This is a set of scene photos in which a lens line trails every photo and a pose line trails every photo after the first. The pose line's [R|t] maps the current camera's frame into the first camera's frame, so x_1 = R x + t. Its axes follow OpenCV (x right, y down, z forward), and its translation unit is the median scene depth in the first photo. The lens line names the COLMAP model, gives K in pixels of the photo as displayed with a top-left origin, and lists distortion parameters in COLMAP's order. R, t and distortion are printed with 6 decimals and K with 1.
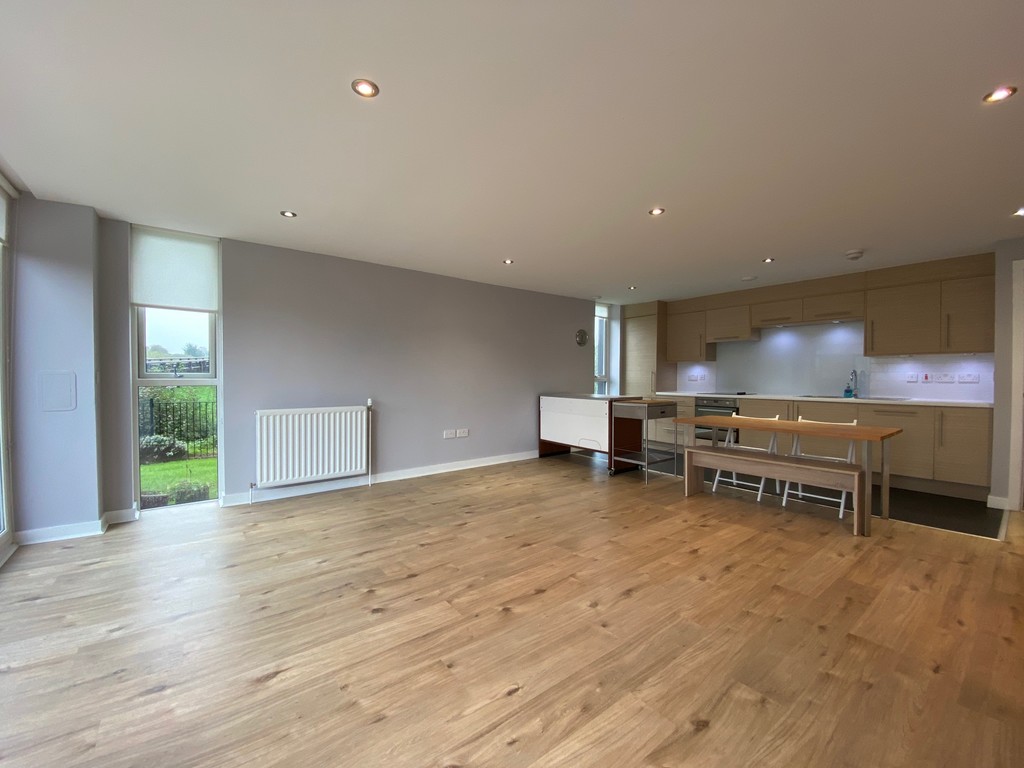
lens RADIAL K [[417.6, 0, 512.0], [0, 417.6, 384.0], [0, 0, 1]] dist [0.018363, -0.017960]
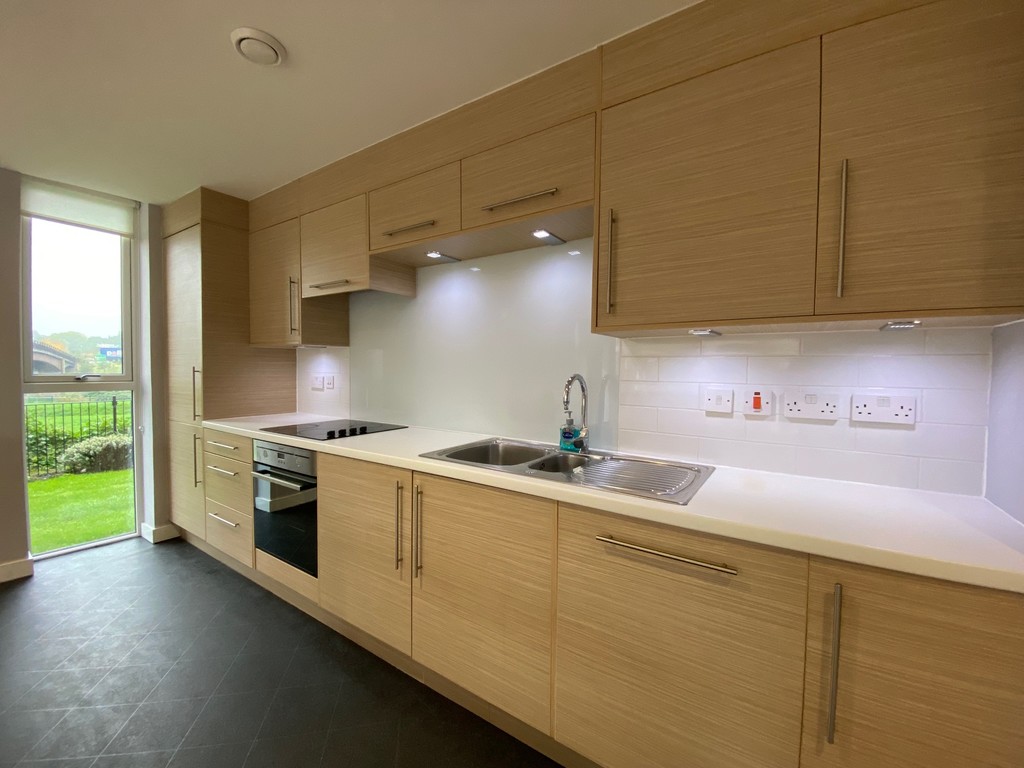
lens RADIAL K [[417.6, 0, 512.0], [0, 417.6, 384.0], [0, 0, 1]] dist [0.018363, -0.017960]
pose [[0.949678, -0.002506, 0.313219, 0.688854], [-0.004282, 0.999771, 0.020983, -0.033891], [-0.313200, -0.021268, 0.949449, 0.727787]]
